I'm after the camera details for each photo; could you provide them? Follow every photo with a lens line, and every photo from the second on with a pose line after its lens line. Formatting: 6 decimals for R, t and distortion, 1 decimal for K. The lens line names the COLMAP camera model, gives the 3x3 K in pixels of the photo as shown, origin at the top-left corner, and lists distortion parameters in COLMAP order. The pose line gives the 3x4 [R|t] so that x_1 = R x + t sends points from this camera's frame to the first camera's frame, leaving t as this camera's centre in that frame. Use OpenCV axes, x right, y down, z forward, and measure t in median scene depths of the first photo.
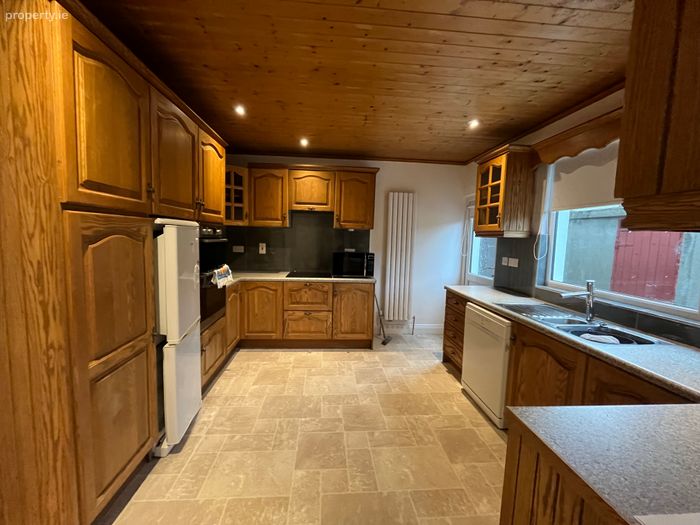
lens RADIAL K [[284.4, 0, 347.3], [0, 284.4, 261.5], [0, 0, 1]] dist [-0.000922, -0.000308]
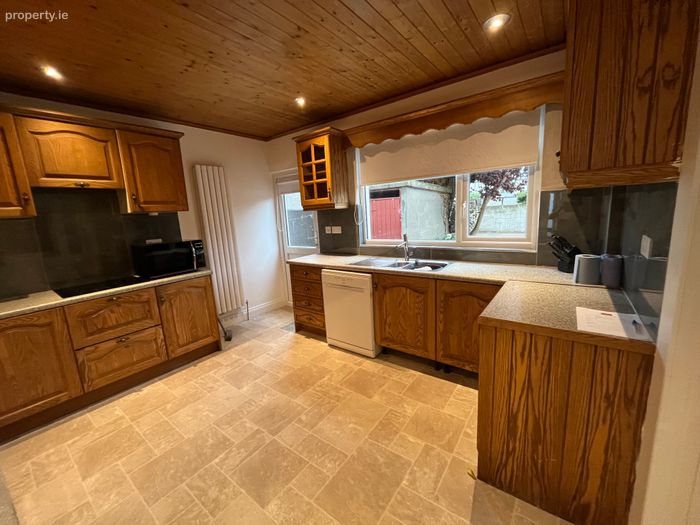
lens RADIAL K [[284.4, 0, 347.3], [0, 284.4, 261.5], [0, 0, 1]] dist [-0.000922, -0.000308]
pose [[0.659322, -0.195183, 0.726084, -0.266774], [0.143153, 0.980639, 0.133622, -0.018359], [-0.738107, 0.015841, 0.674498, 0.148786]]
